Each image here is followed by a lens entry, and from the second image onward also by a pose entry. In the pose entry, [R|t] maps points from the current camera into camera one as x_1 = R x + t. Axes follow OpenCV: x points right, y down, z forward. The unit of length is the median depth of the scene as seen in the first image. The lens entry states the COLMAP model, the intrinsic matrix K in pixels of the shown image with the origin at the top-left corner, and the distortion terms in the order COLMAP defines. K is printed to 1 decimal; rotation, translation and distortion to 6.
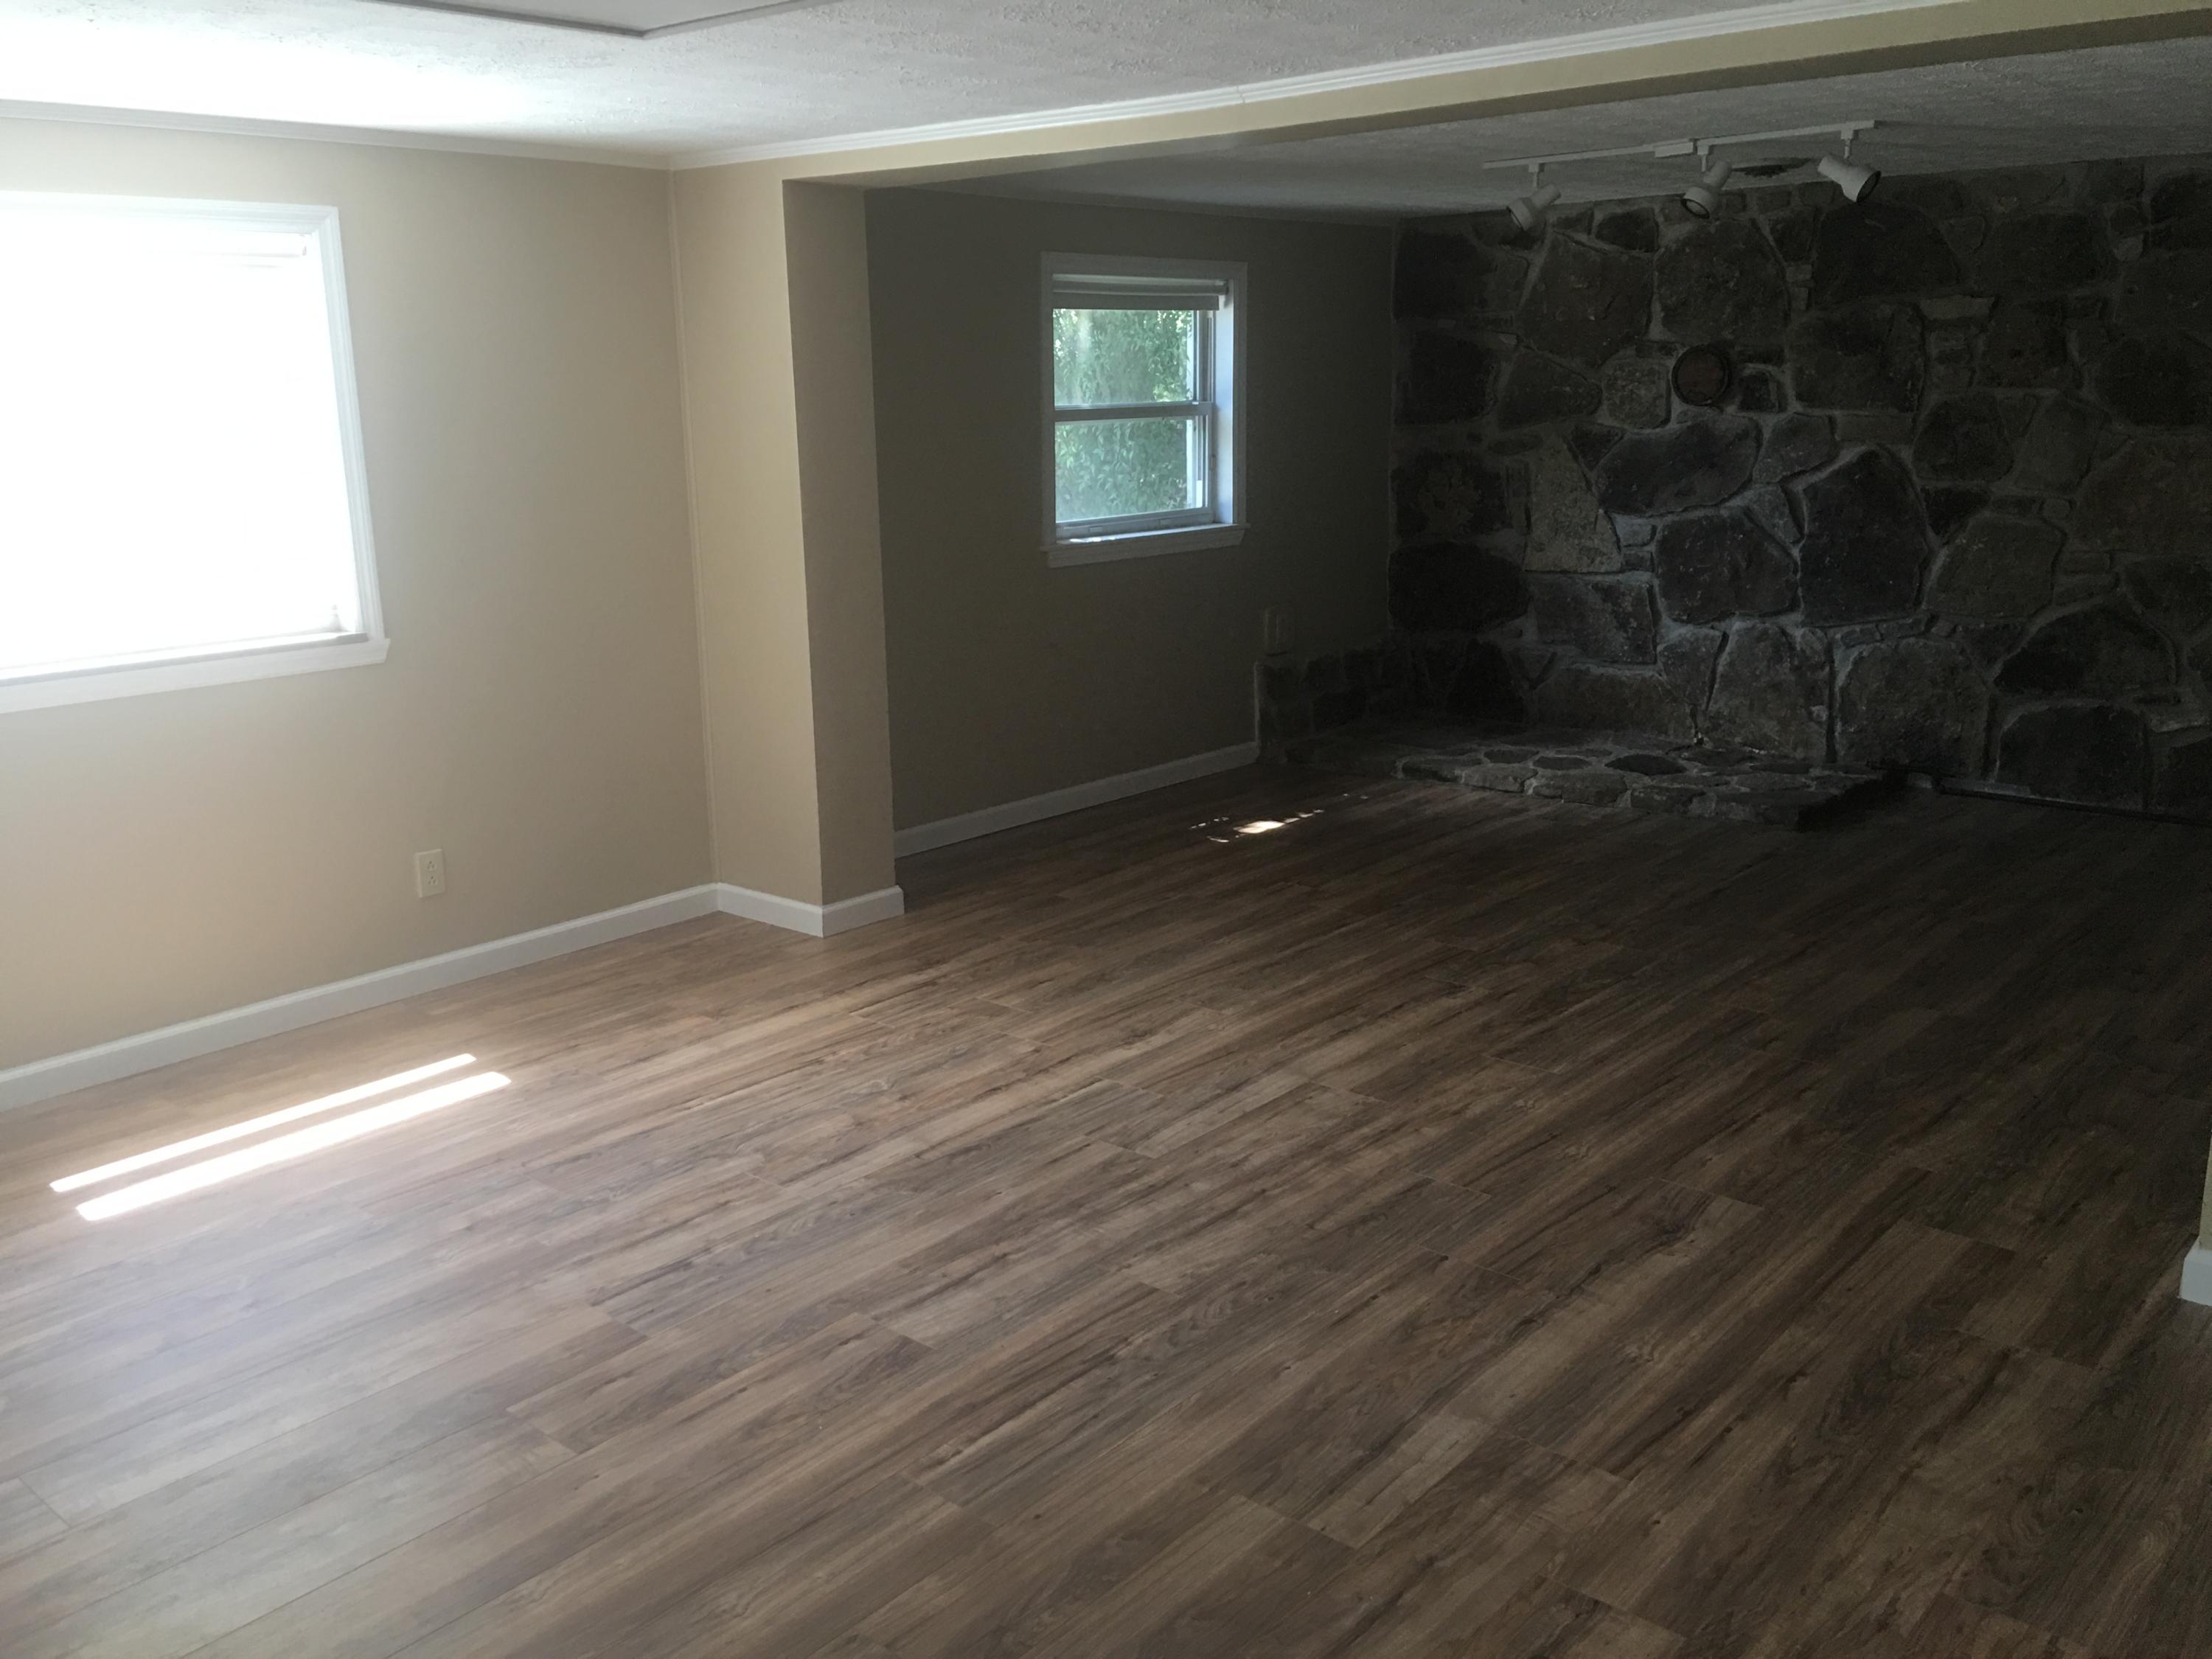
lens RADIAL K [[1877.3, 0, 1055.8], [0, 1877.3, 841.7], [0, 0, 1]] dist [0.073653, -0.087727]
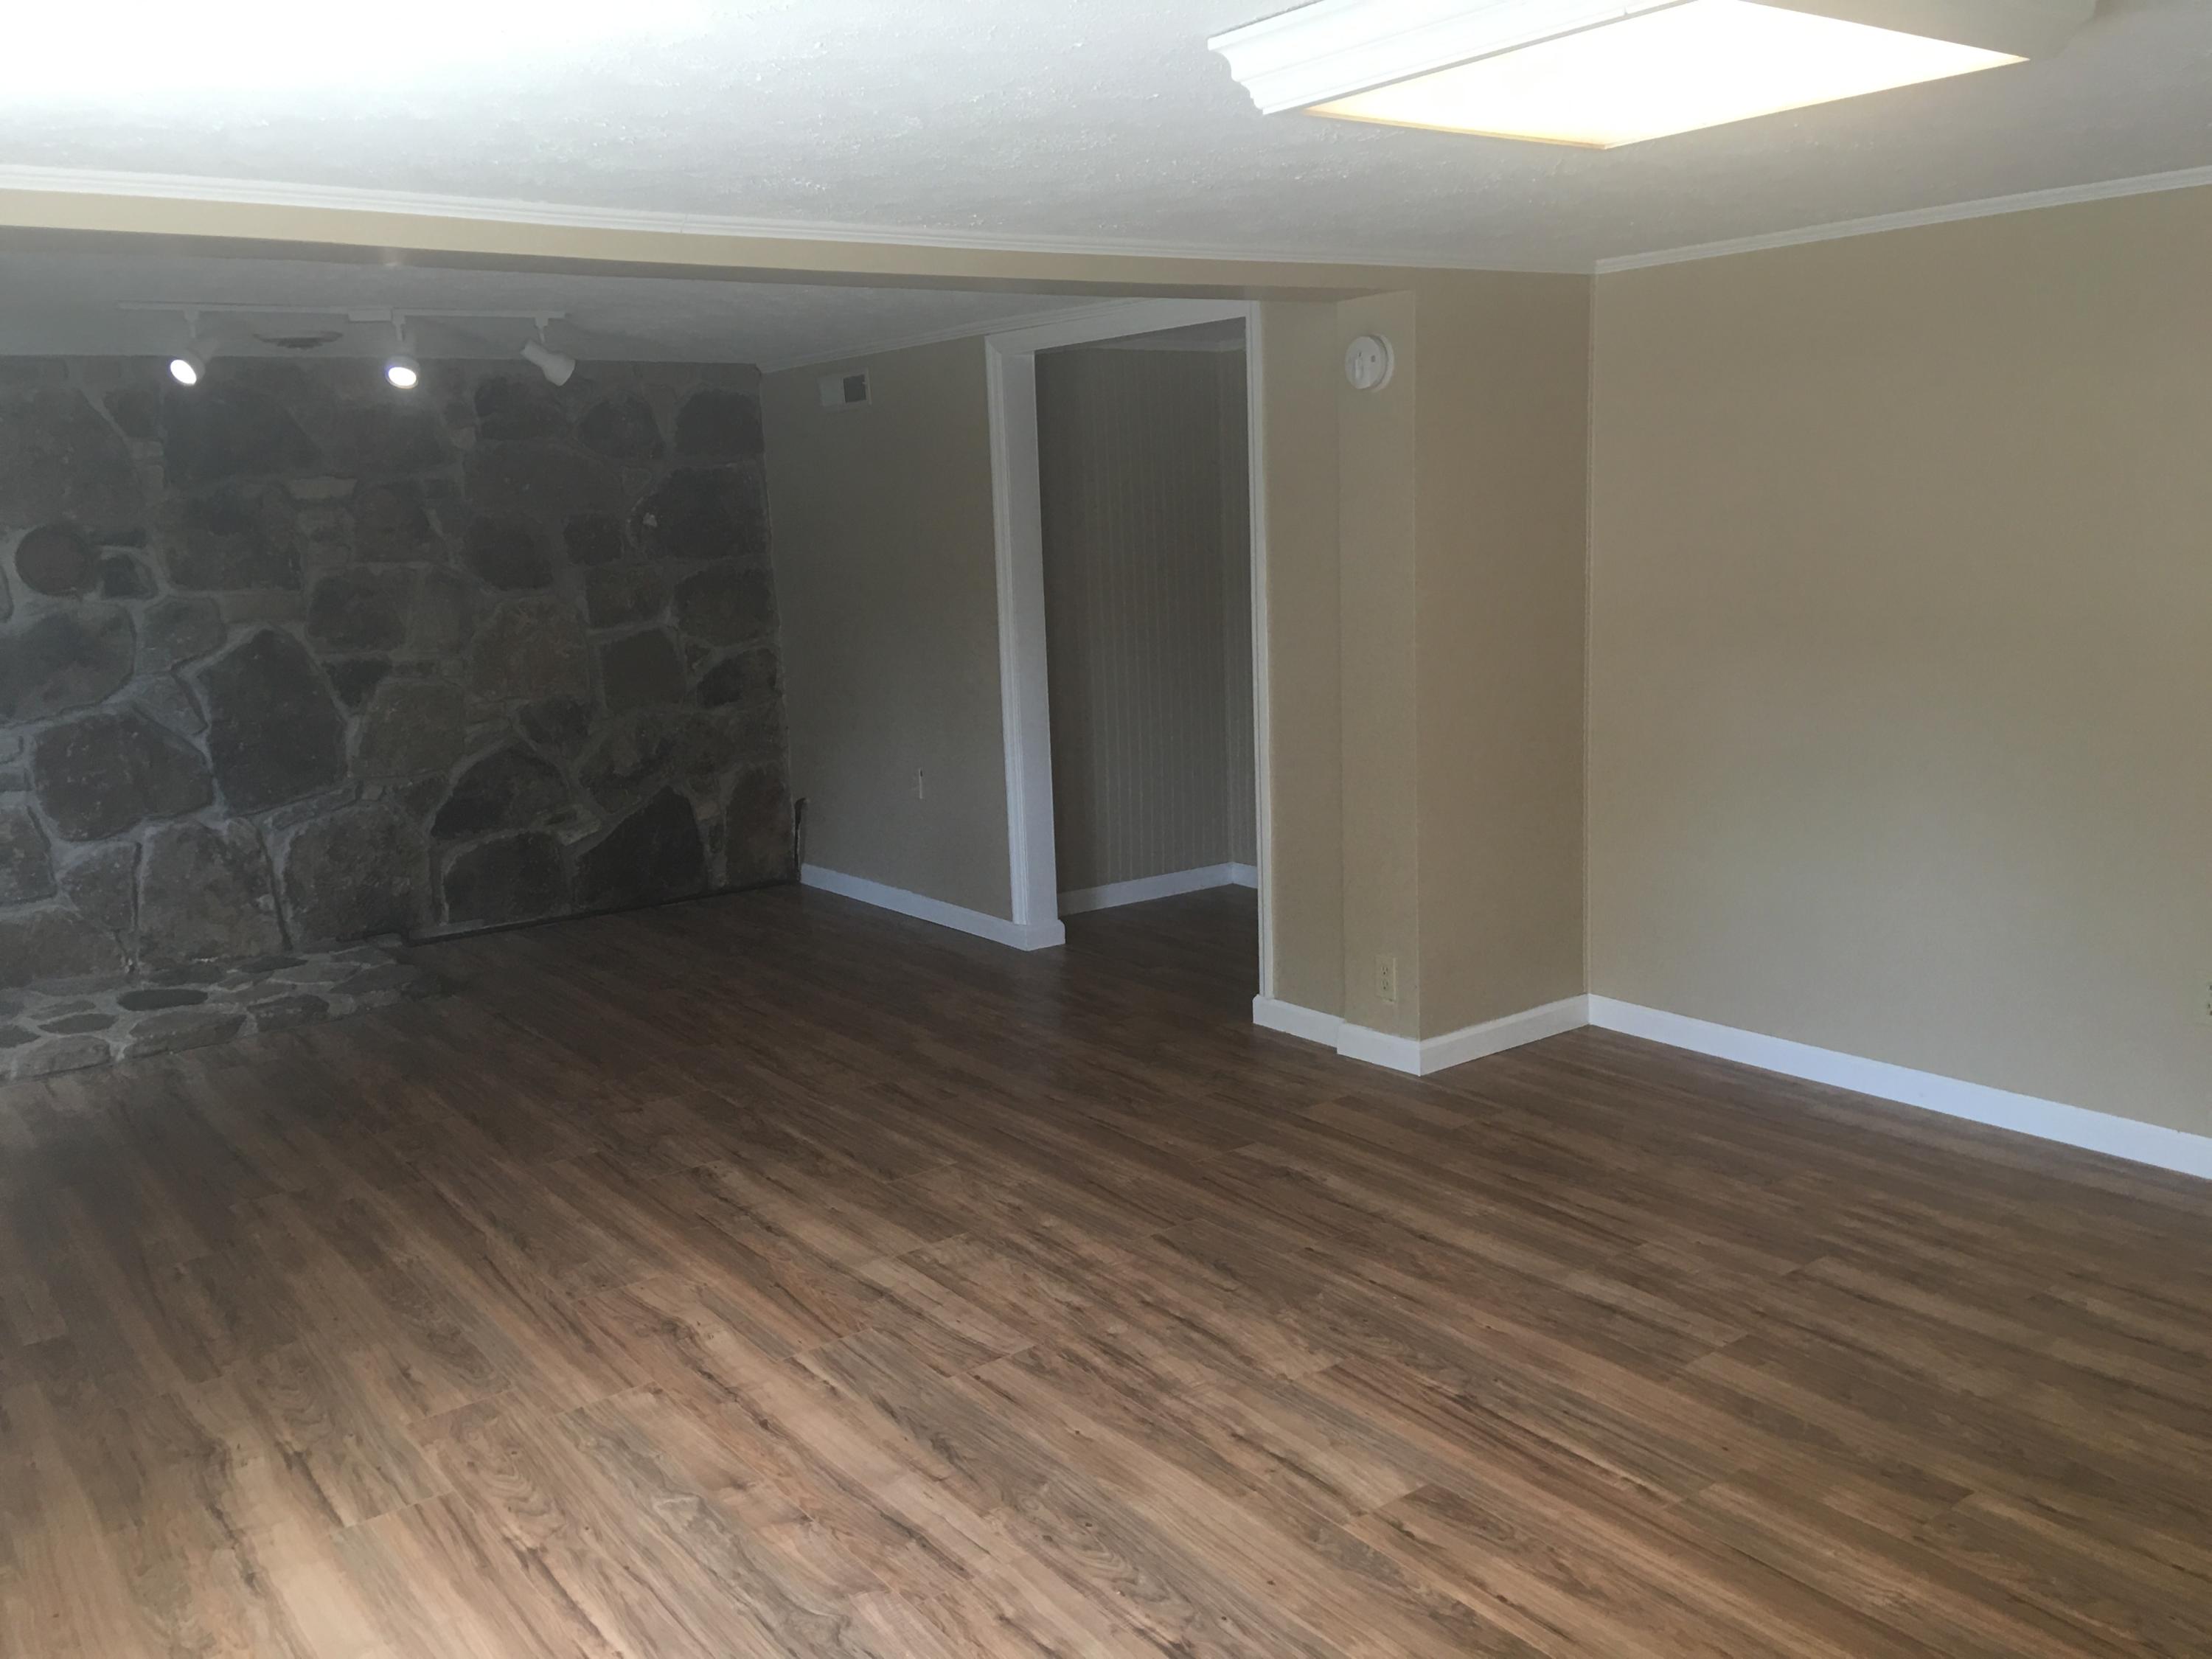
lens RADIAL K [[1877.3, 0, 1115.2], [0, 1877.3, 833.2], [0, 0, 1]] dist [0.073653, -0.087727]
pose [[0.197430, -0.164384, 0.966436, -0.664304], [0.272697, 0.956140, 0.106924, -0.134857], [-0.941625, 0.242434, 0.233598, 0.569975]]
